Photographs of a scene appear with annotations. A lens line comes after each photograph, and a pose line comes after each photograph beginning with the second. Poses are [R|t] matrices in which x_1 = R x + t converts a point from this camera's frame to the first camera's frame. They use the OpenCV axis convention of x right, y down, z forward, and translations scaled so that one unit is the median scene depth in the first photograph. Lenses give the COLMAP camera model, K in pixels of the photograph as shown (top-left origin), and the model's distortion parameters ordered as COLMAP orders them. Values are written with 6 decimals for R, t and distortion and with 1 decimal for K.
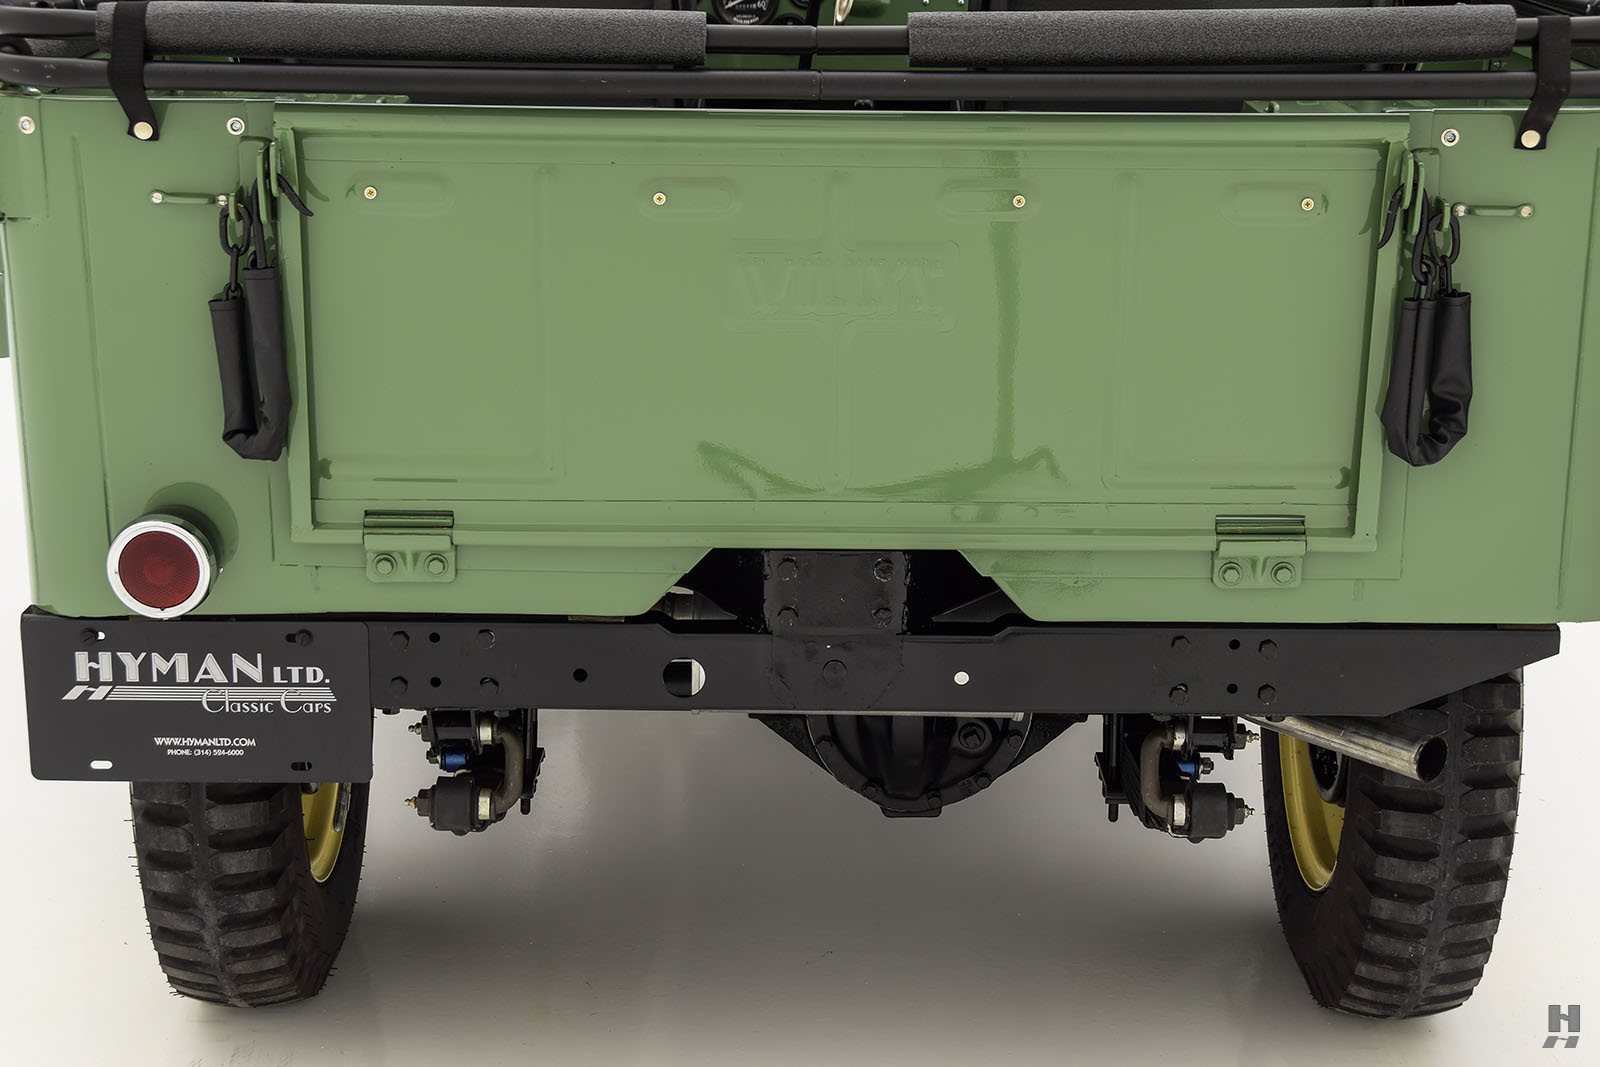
lens RADIAL K [[2871.4, 0, 807.0], [0, 2871.4, 536.6], [0, 0, 1]] dist [0.144425, 0.000000]
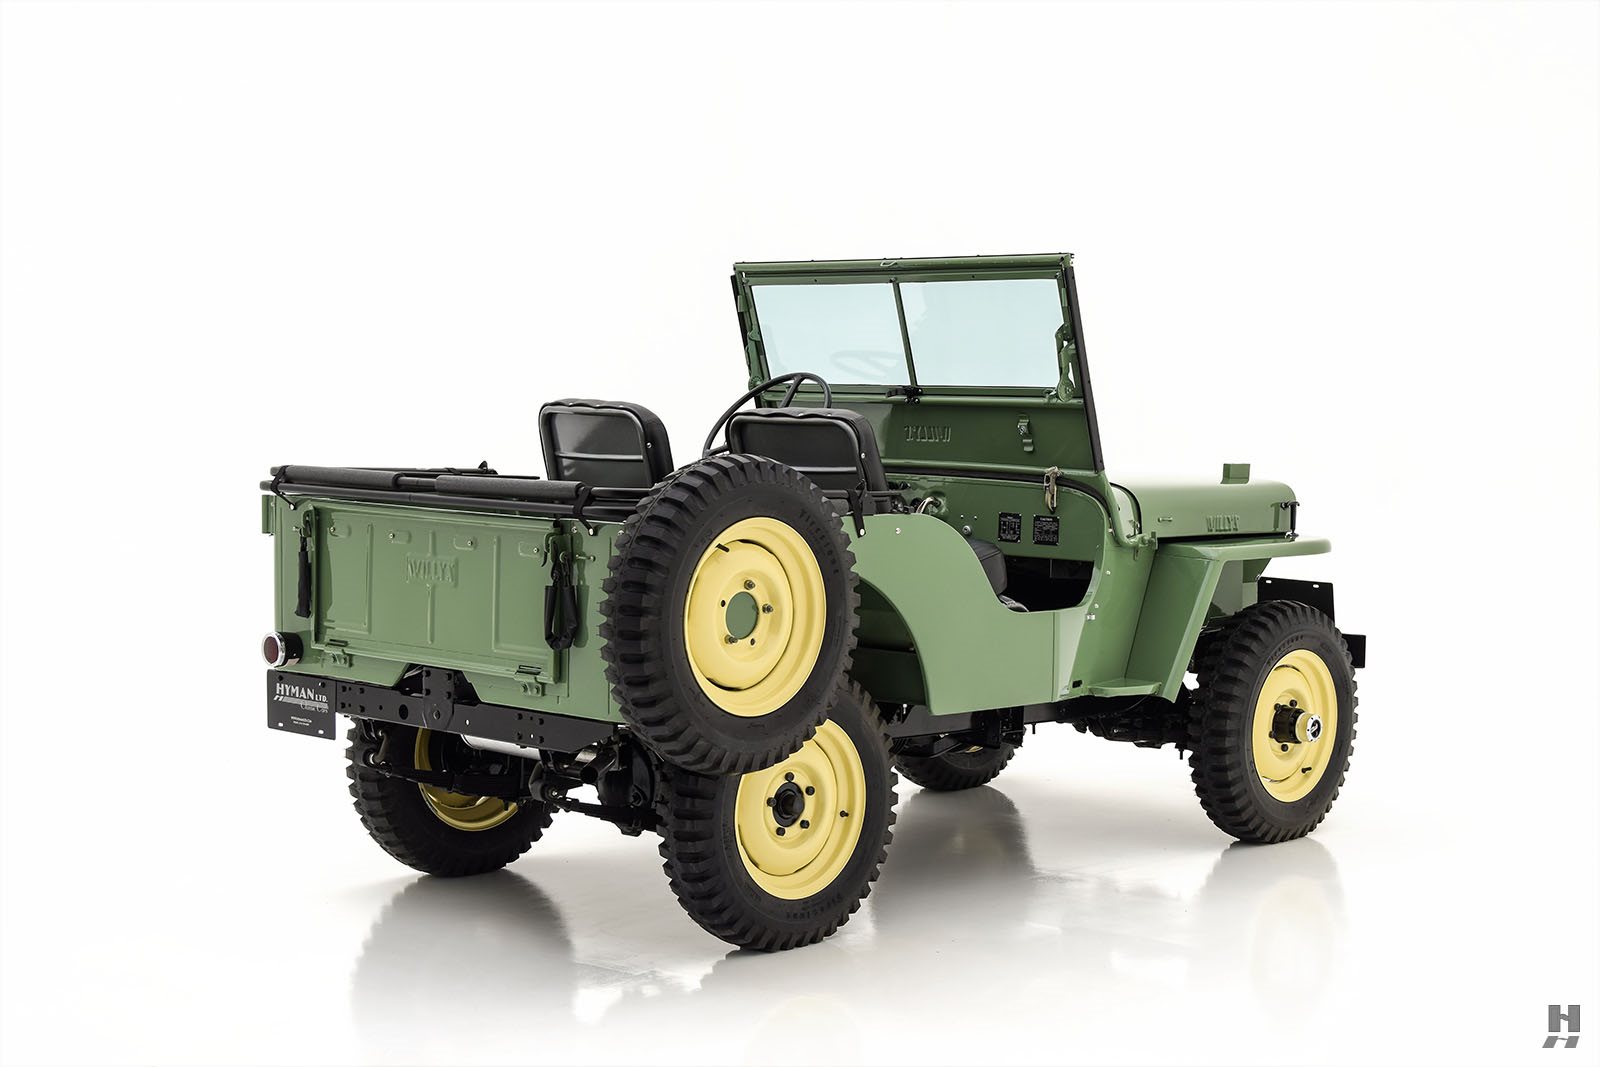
lens RADIAL K [[2660.5, 0, 802.0], [0, 2660.5, 533.2], [0, 0, 1]] dist [0.249343, 0.000000]
pose [[0.701744, 0.049524, -0.710705, 2.031211], [-0.197938, 0.971858, -0.127720, 0.134089], [0.684380, 0.230302, 0.691799, -0.543843]]
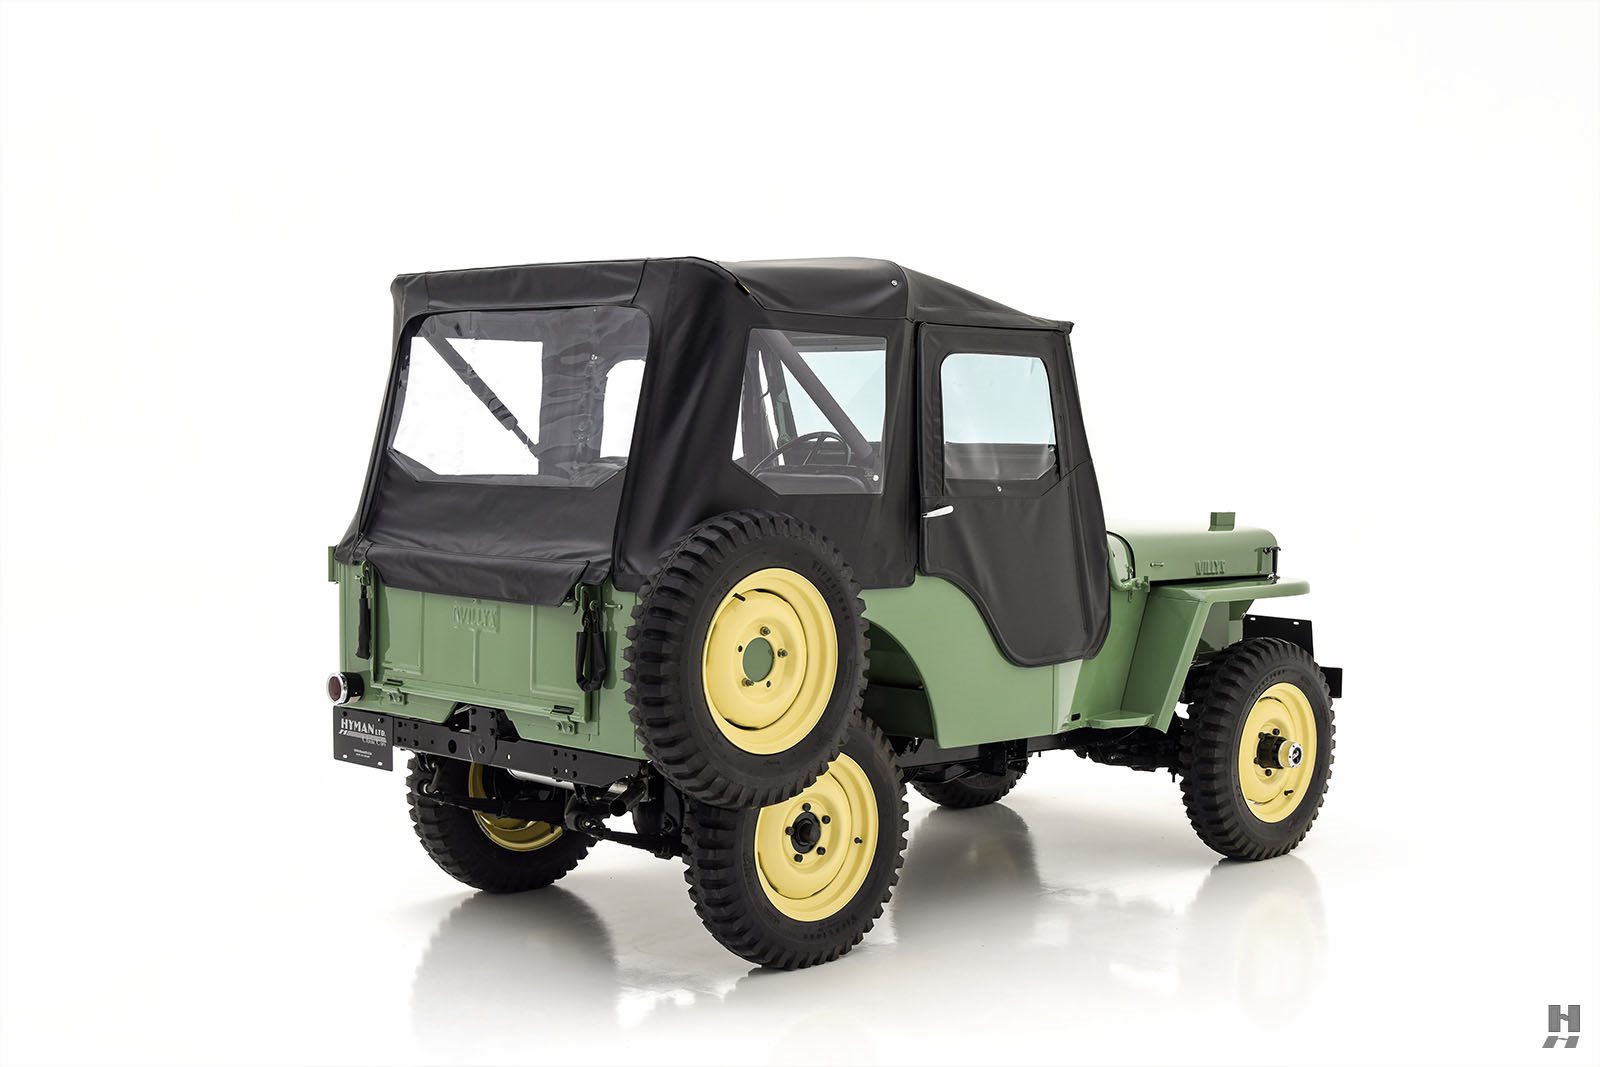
lens RADIAL K [[2297.6, 0, 762.2], [0, 2297.6, 519.4], [0, 0, 1]] dist [0.138940, 0.000000]
pose [[0.674824, 0.032819, -0.737248, 1.934779], [-0.199838, 0.969812, -0.139745, 0.090486], [0.710406, 0.241634, 0.661011, -0.410650]]
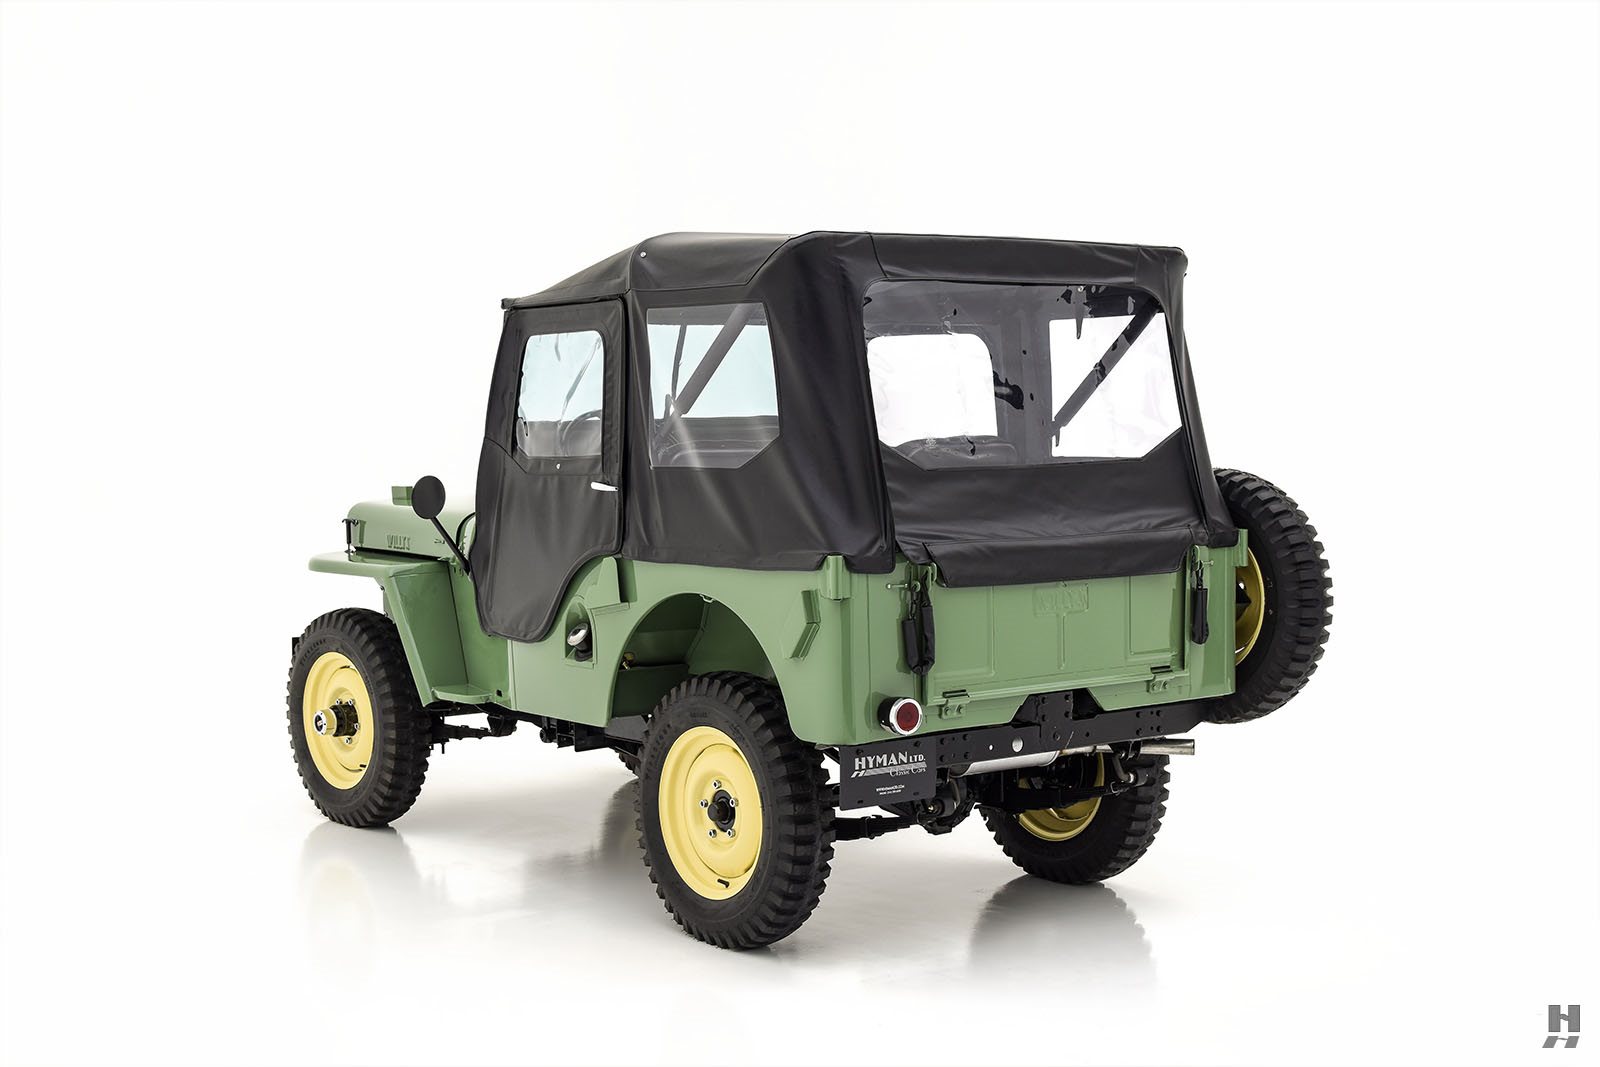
lens RADIAL K [[2353.0, 0, 808.2], [0, 2353.0, 532.3], [0, 0, 1]] dist [0.088939, 0.000000]
pose [[0.778437, -0.052350, 0.625536, -1.643285], [0.178169, 0.973959, -0.140210, 0.134148], [-0.601907, 0.220596, 0.767493, -0.699344]]
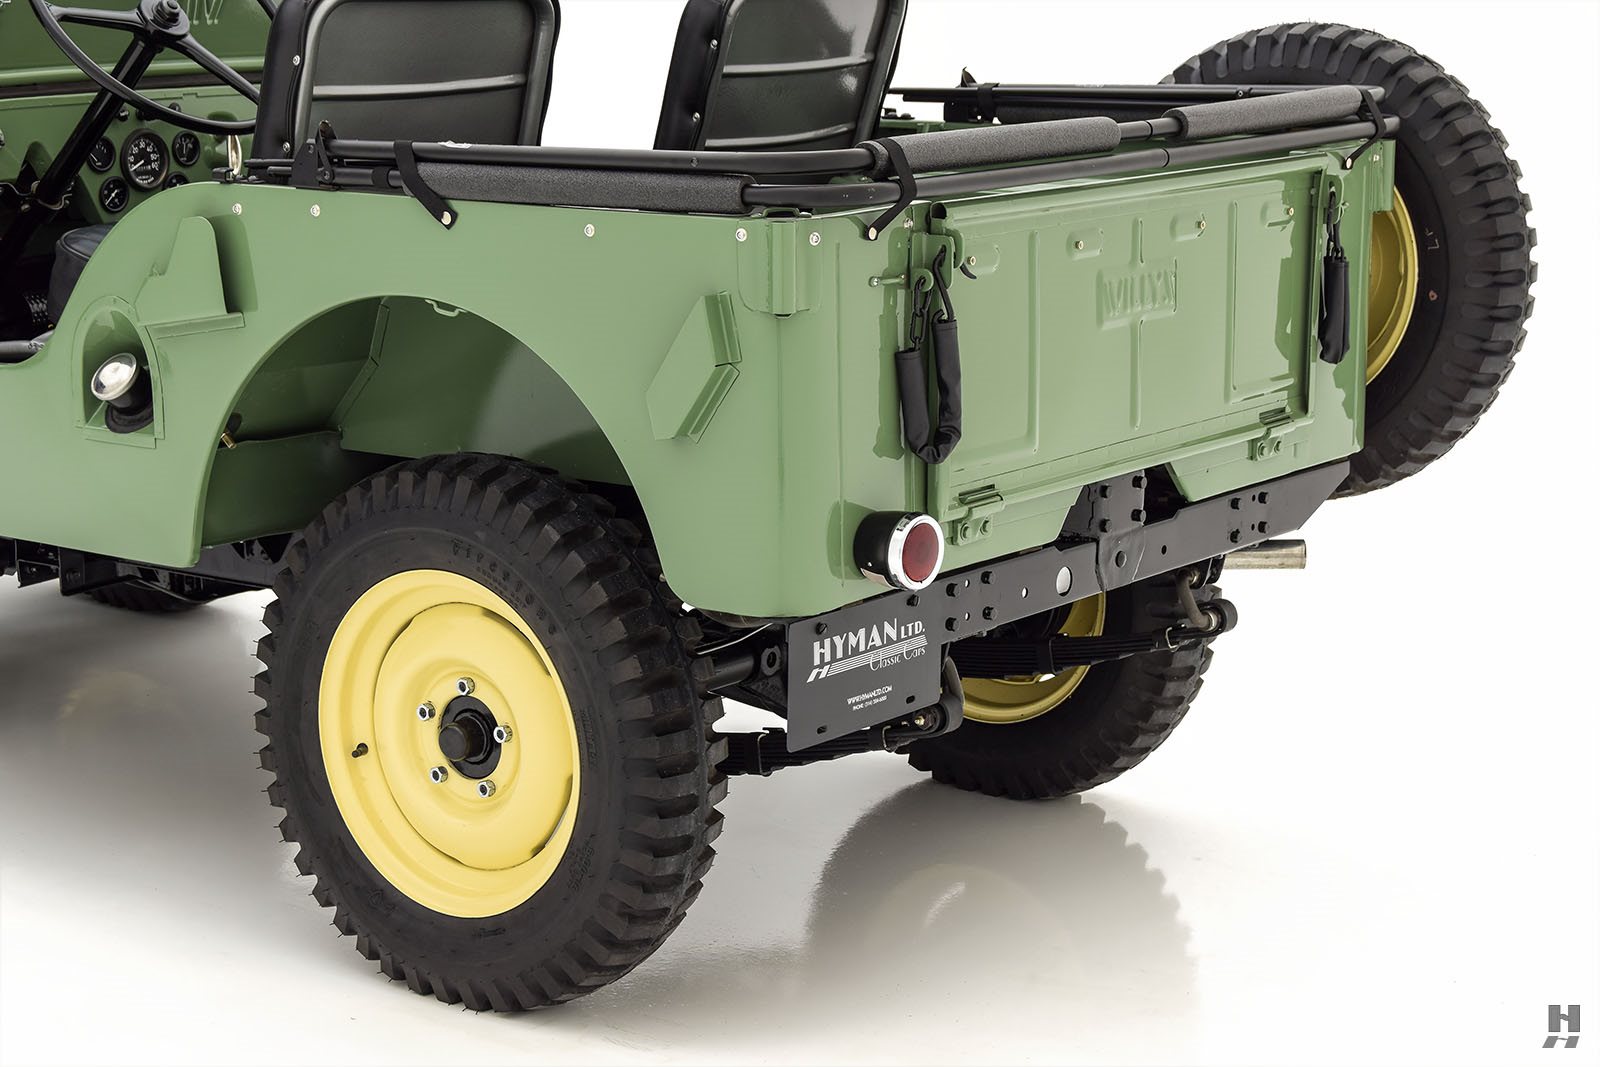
lens RADIAL K [[3154.8, 0, 792.4], [0, 3154.8, 539.5], [0, 0, 1]] dist [0.207052, 0.000000]
pose [[0.603185, -0.165408, 0.780262, -1.351013], [0.214382, 0.975883, 0.041148, -0.065364], [-0.768250, 0.142454, 0.624098, 0.119860]]
